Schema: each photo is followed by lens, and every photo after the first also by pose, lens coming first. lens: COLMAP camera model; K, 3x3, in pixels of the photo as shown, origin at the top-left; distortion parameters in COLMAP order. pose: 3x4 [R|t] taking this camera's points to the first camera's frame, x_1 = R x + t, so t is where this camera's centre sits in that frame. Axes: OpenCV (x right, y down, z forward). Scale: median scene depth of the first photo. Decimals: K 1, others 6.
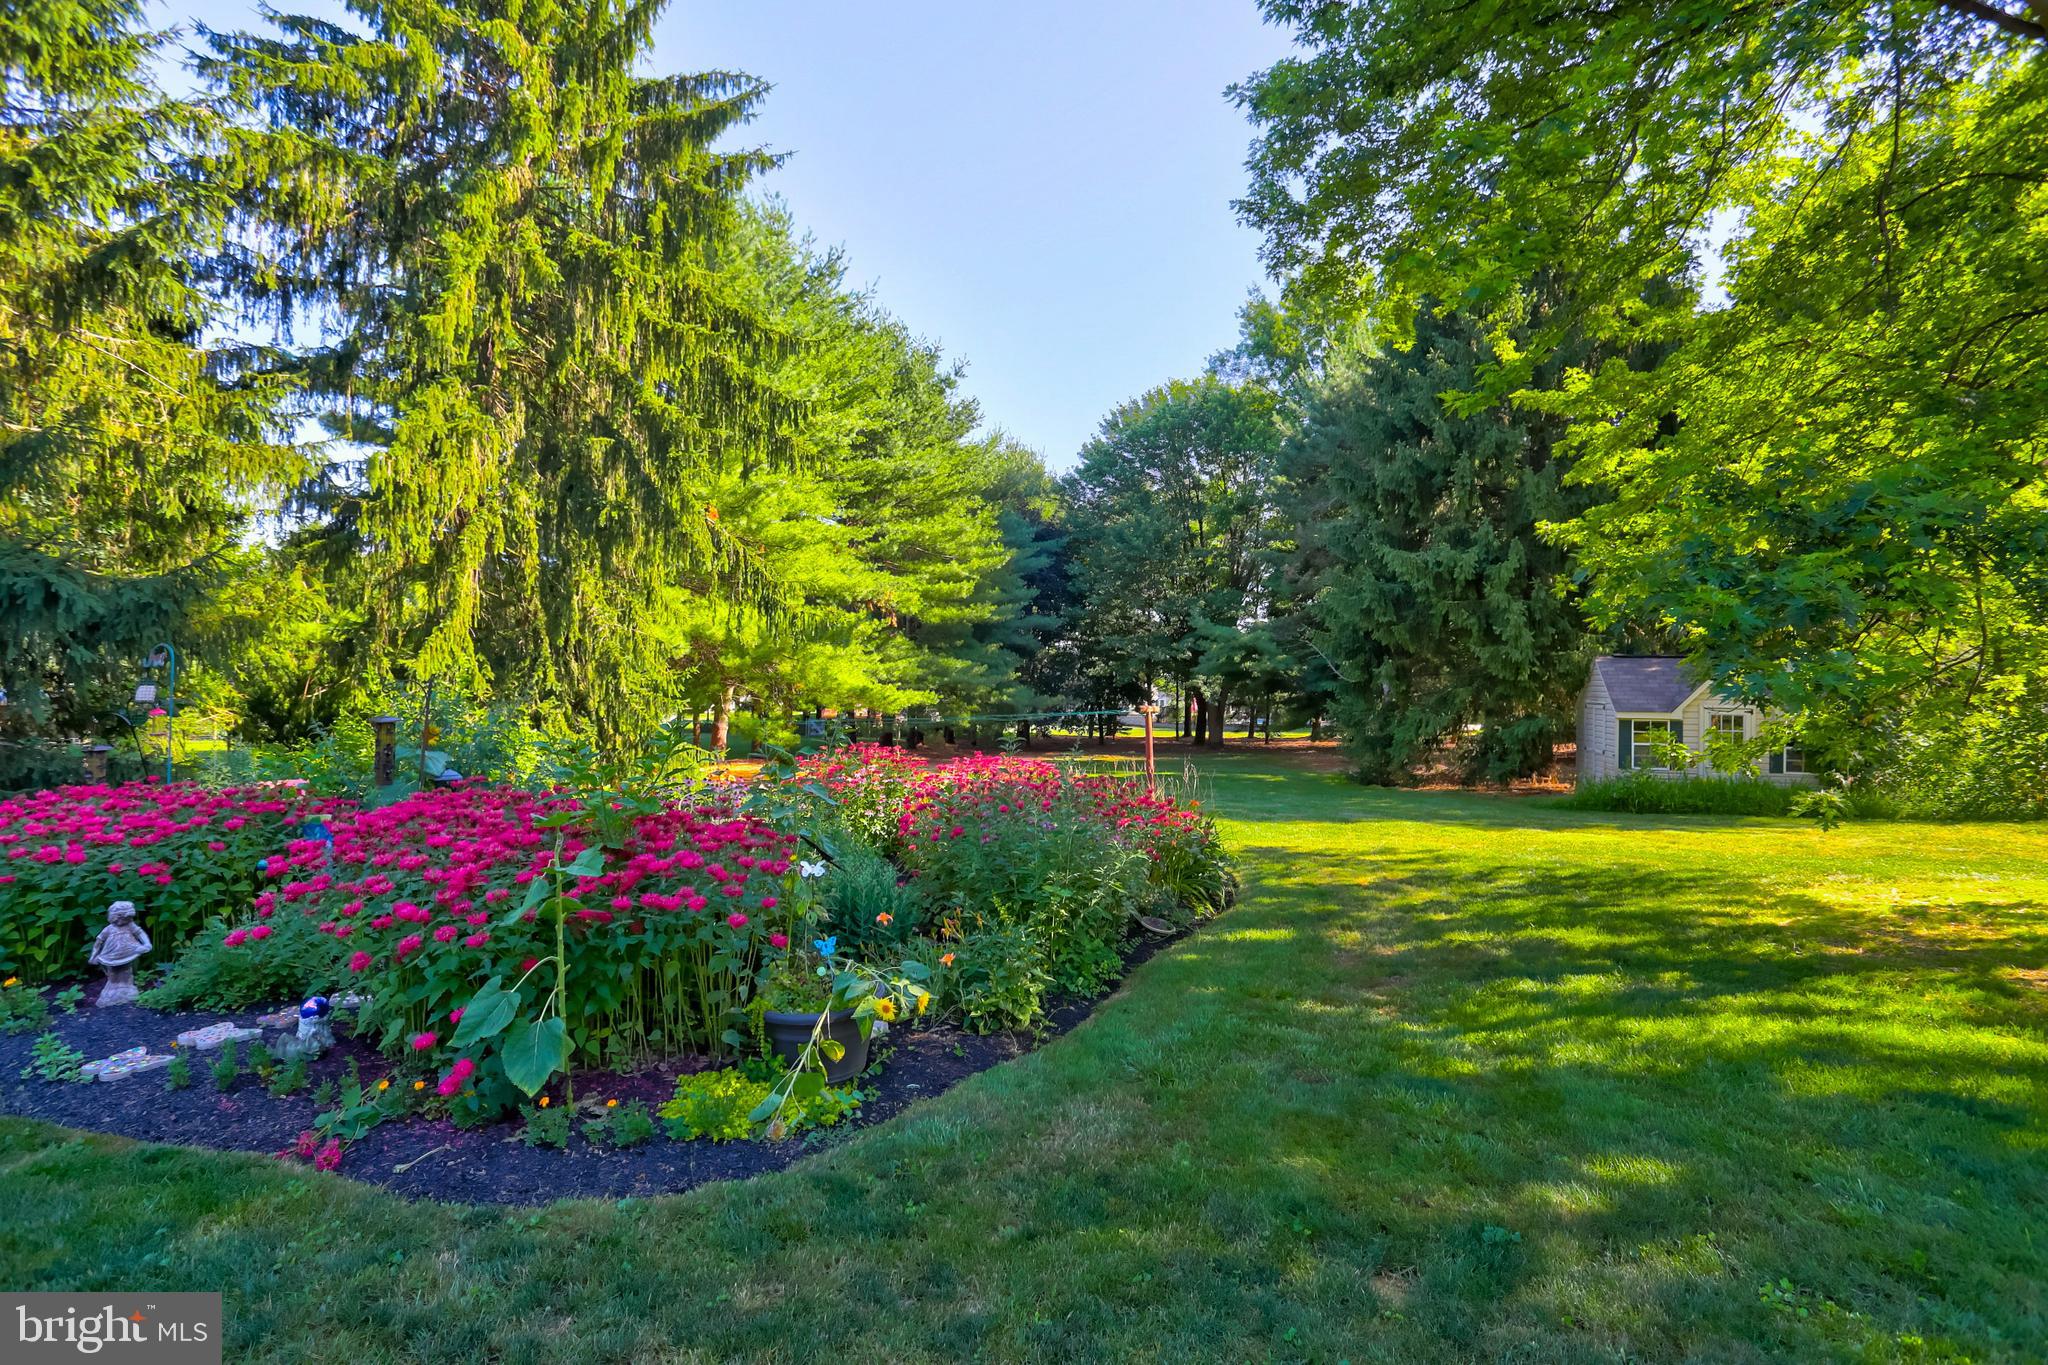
lens RADIAL K [[1052.1, 0, 1064.6], [0, 1052.1, 678.1], [0, 0, 1]] dist [-0.081383, 0.034479]
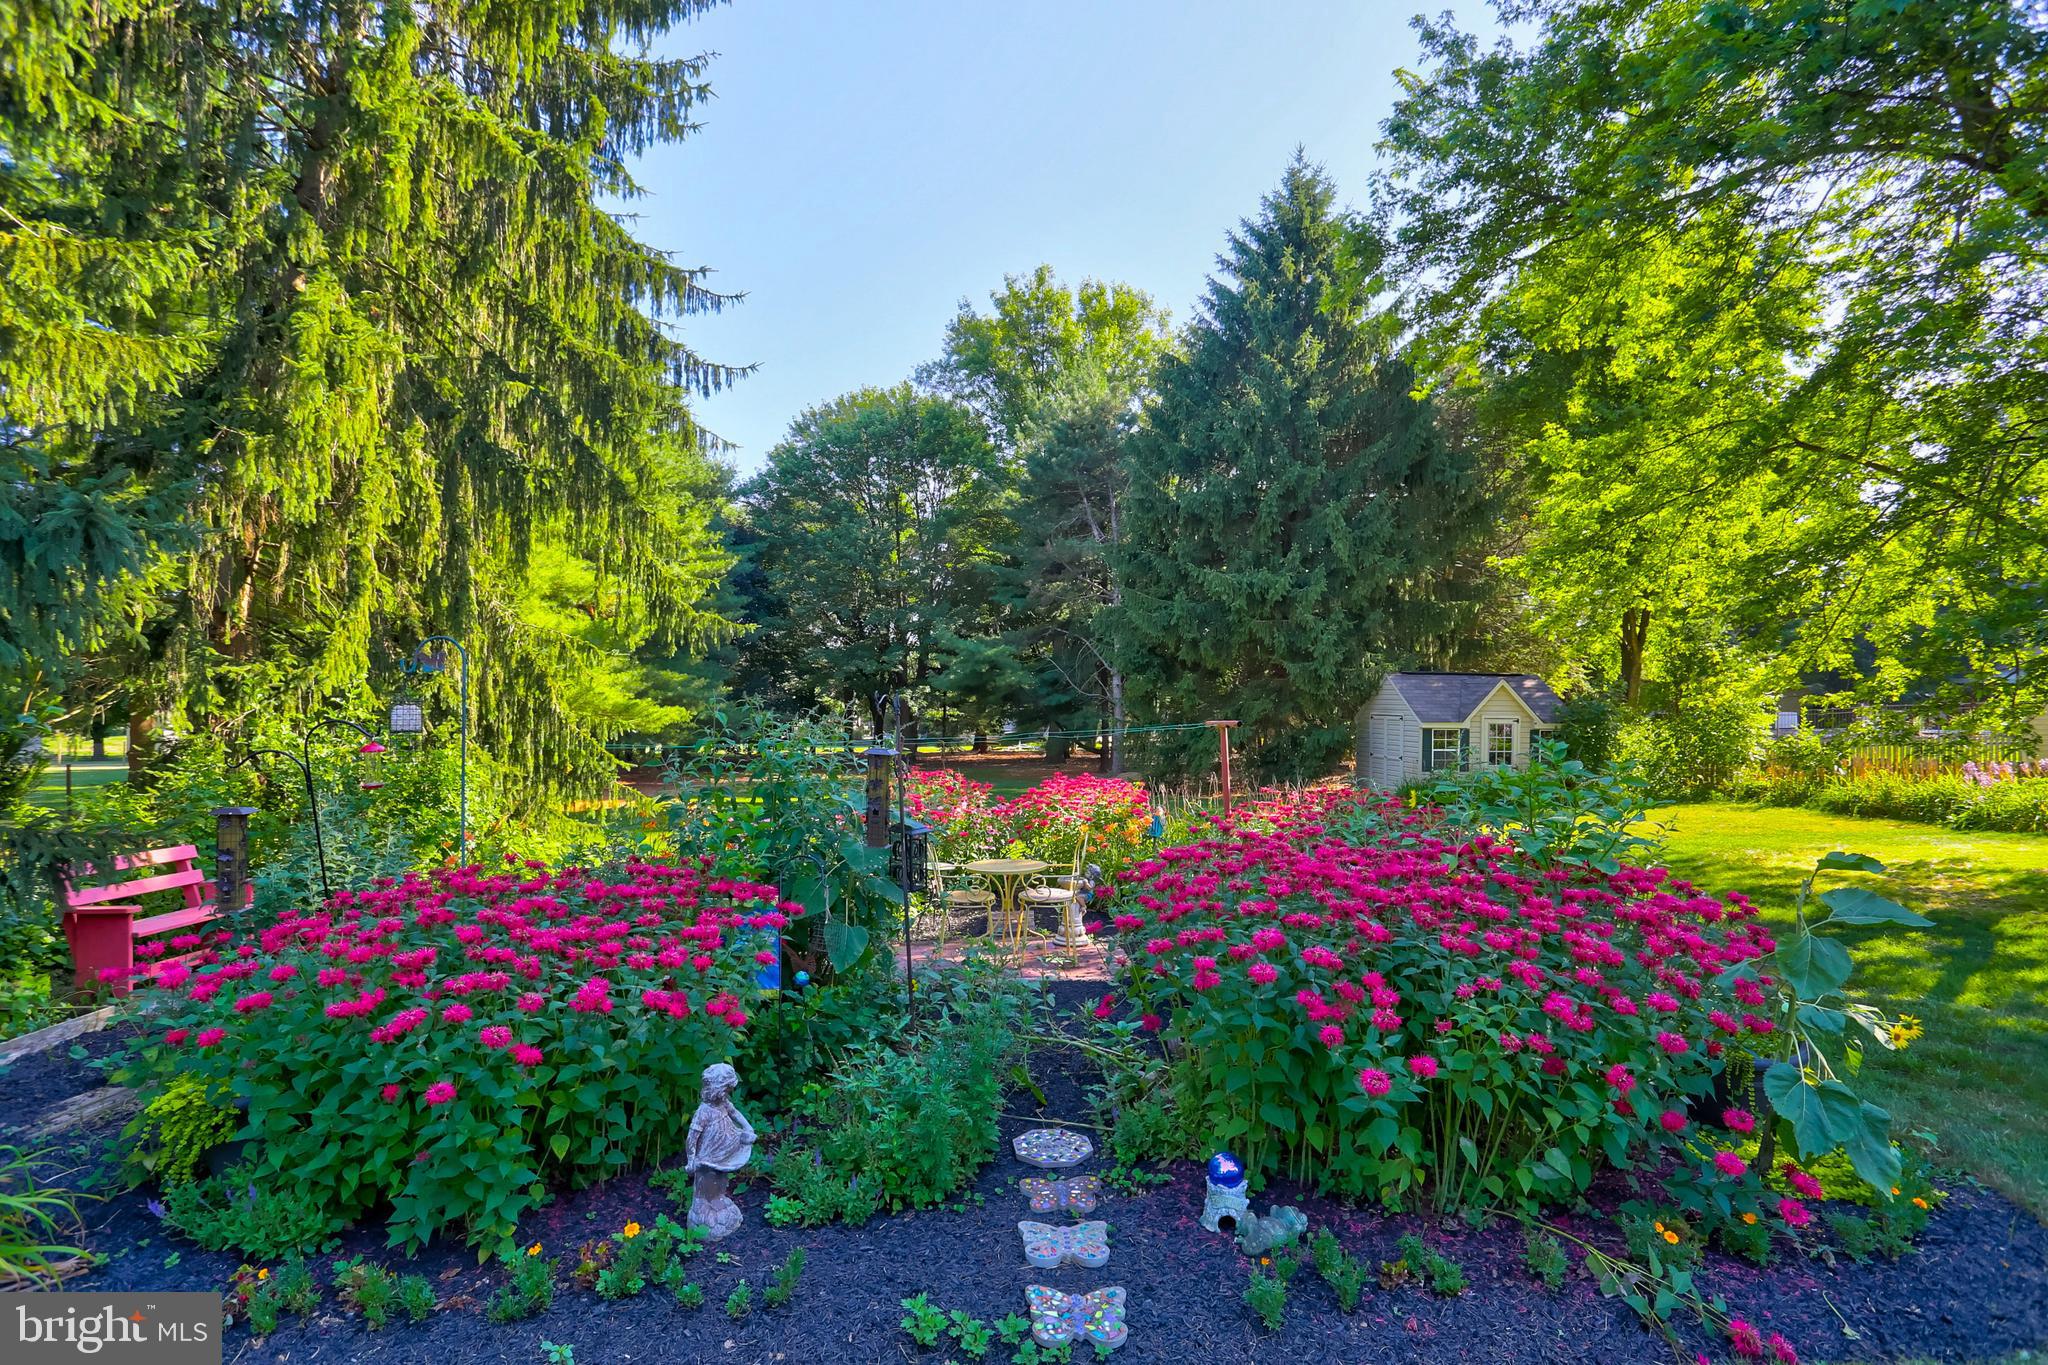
lens RADIAL K [[1052.1, 0, 1064.6], [0, 1052.1, 678.1], [0, 0, 1]] dist [-0.081383, 0.034479]
pose [[0.920379, 0.003869, 0.391008, -0.132544], [0.001934, 0.999894, -0.014448, 0.000420], [-0.391022, 0.014054, 0.920274, 0.047402]]
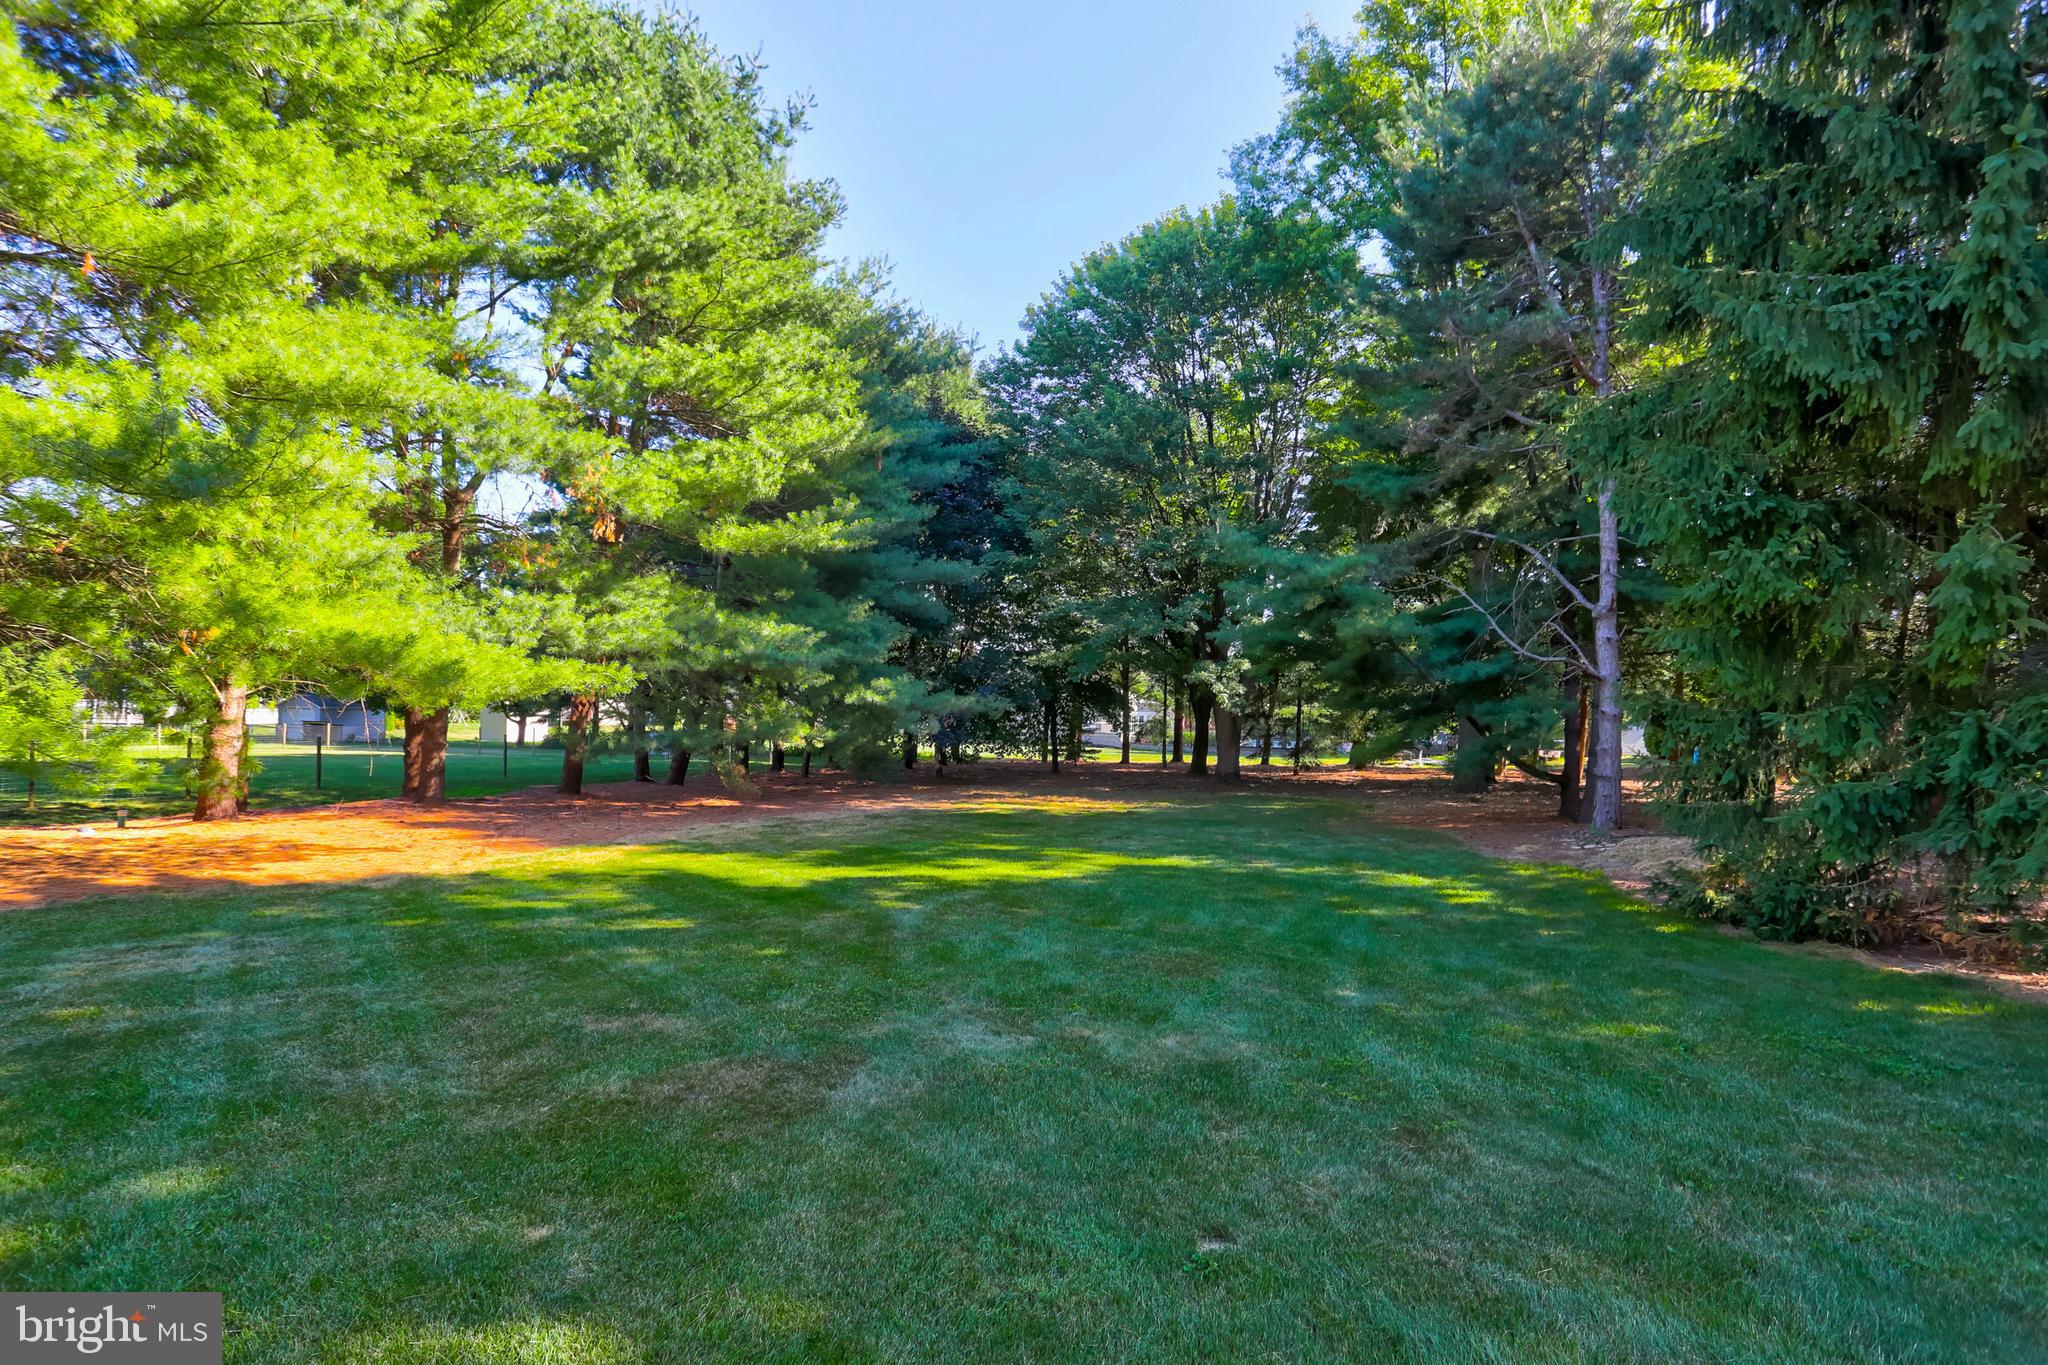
lens RADIAL K [[1063.7, 0, 1024.0], [0, 1063.7, 682.5], [0, 0, 1]] dist [-0.061158, 0.039525]
pose [[0.999687, 0.016568, -0.018737, 0.038792], [-0.016787, 0.999791, -0.011632, 0.017999], [0.018540, 0.011943, 0.999757, 0.439539]]
